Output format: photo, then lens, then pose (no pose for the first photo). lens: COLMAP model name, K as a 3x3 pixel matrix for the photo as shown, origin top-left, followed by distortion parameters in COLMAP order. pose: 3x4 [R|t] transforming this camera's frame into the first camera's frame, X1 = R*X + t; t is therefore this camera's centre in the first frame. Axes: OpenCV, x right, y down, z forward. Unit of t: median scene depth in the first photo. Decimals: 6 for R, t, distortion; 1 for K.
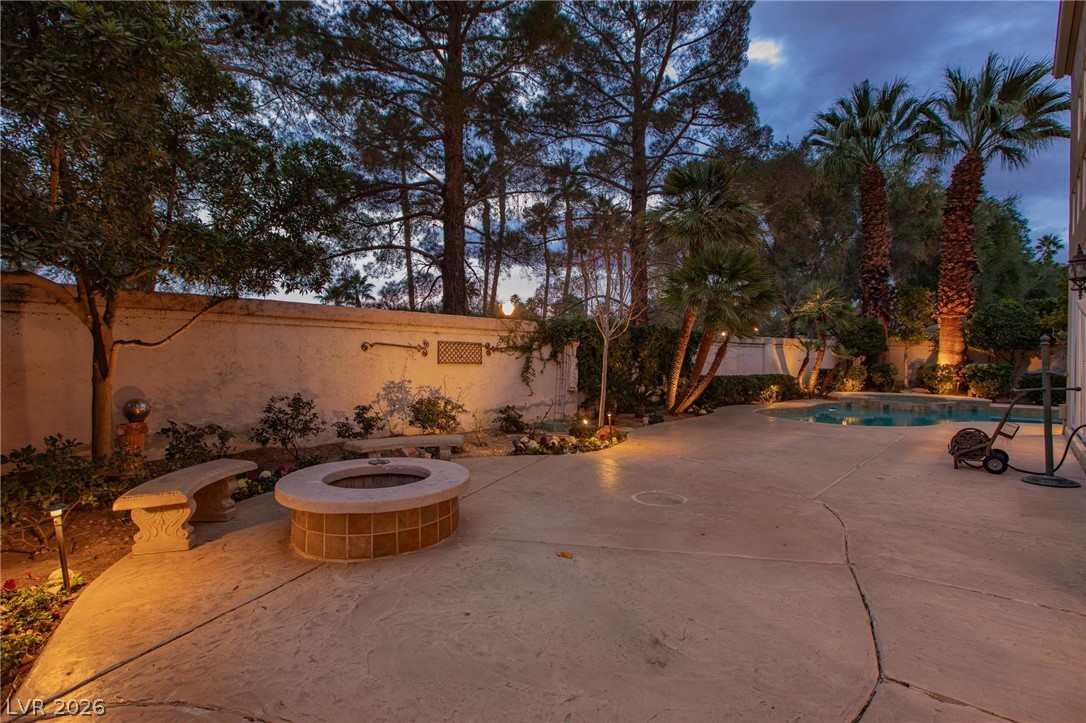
lens RADIAL K [[502.6, 0, 539.7], [0, 502.6, 360.8], [0, 0, 1]] dist [-0.004756, -0.000844]
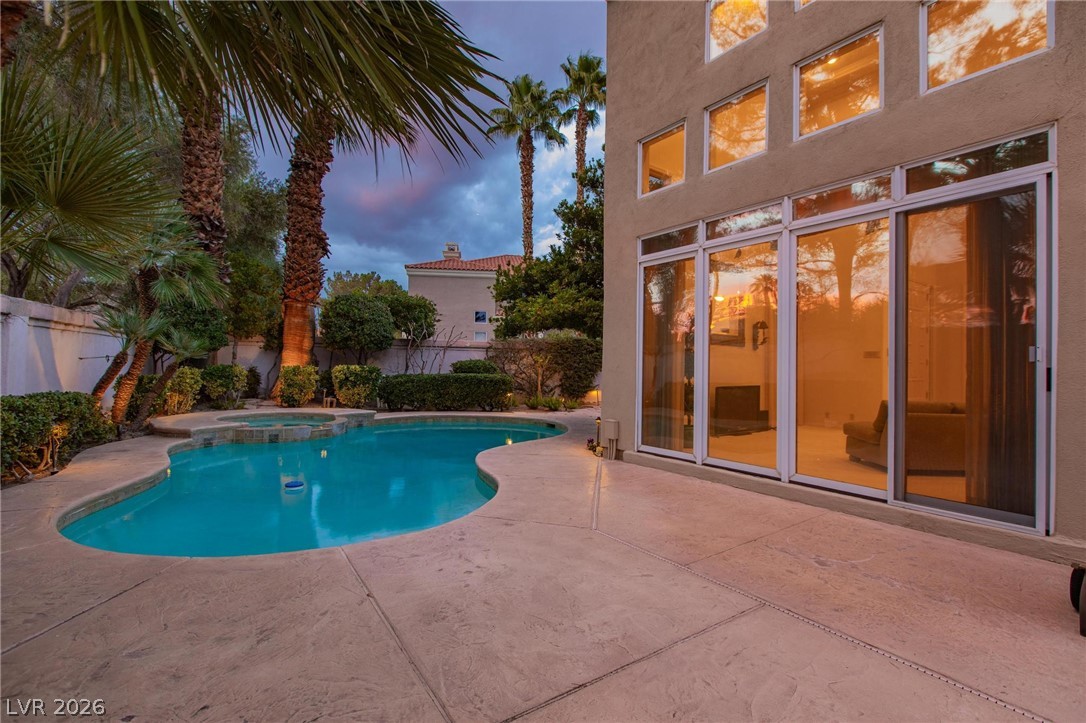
lens RADIAL K [[492.8, 0, 539.2], [0, 492.8, 361.7], [0, 0, 1]] dist [-0.004141, -0.000705]
pose [[0.191884, 0.005975, 0.981399, 0.181909], [-0.005936, 0.999970, -0.004927, 0.002429], [-0.981400, -0.004880, 0.191914, 0.599282]]
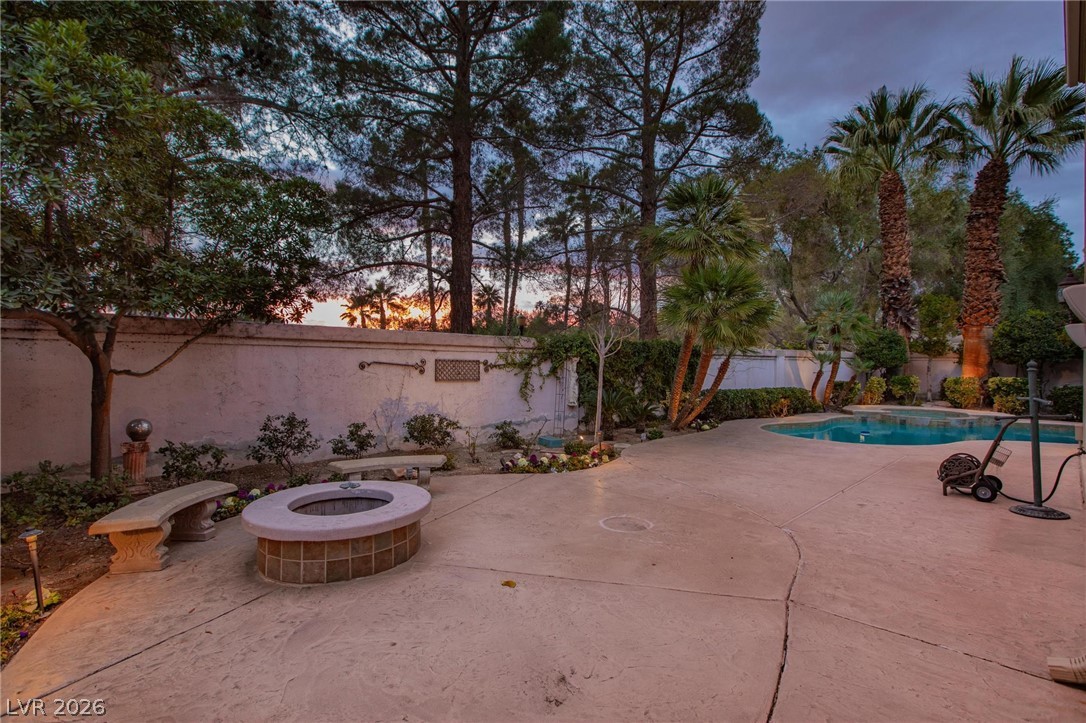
lens RADIAL K [[501.6, 0, 539.8], [0, 501.6, 361.4], [0, 0, 1]] dist [-0.003428, -0.000965]
pose [[0.998632, 0.001130, -0.052271, 0.039782], [-0.001650, 0.999950, -0.009907, -0.014747], [0.052257, 0.009979, 0.998584, -0.007902]]
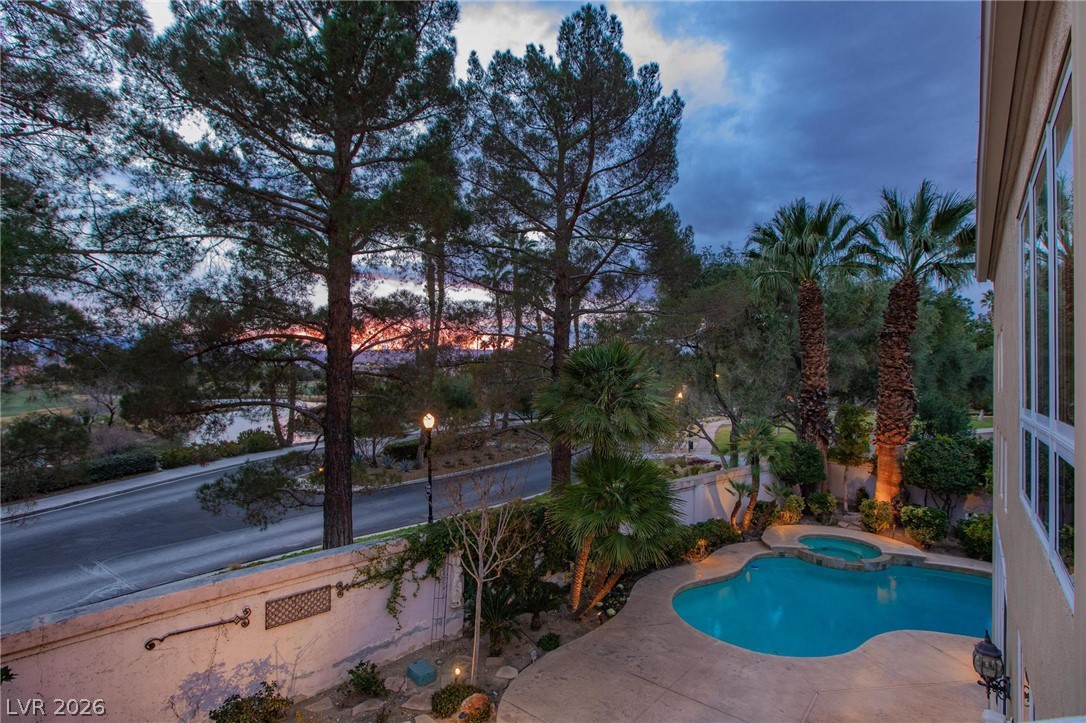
lens RADIAL K [[512.7, 0, 542.9], [0, 512.7, 380.5], [0, 0, 1]] dist [-0.004211, -0.001261]
pose [[0.997676, 0.002699, 0.068086, 0.116652], [-0.001541, 0.999853, -0.017050, -0.237216], [-0.068122, 0.016905, 0.997534, 0.082467]]
